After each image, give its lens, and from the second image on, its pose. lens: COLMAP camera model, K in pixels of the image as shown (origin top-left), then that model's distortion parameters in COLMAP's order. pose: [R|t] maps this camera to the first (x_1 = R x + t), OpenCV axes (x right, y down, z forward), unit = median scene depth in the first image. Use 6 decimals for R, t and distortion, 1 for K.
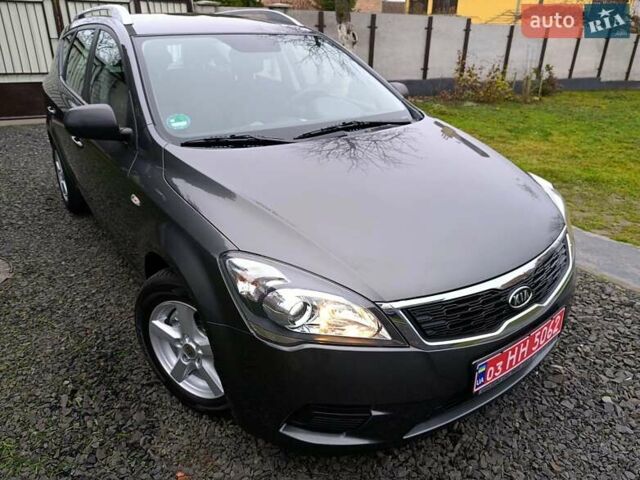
lens RADIAL K [[451.3, 0, 320.0], [0, 451.3, 240.0], [0, 0, 1]] dist [-0.000215, -0.005932]
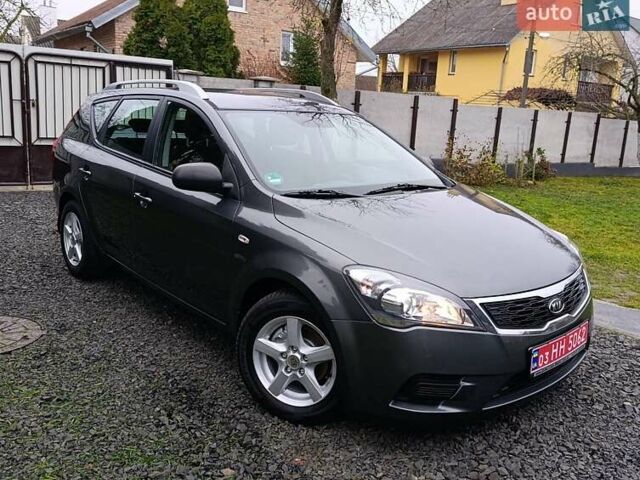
lens RADIAL K [[580.1, 0, 340.1], [0, 580.1, 238.4], [0, 0, 1]] dist [0.062176, -0.109573]
pose [[0.991834, 0.015011, 0.126649, -0.233926], [0.011165, 0.979015, -0.203481, 0.153600], [-0.127046, 0.203234, 0.970853, -0.362601]]
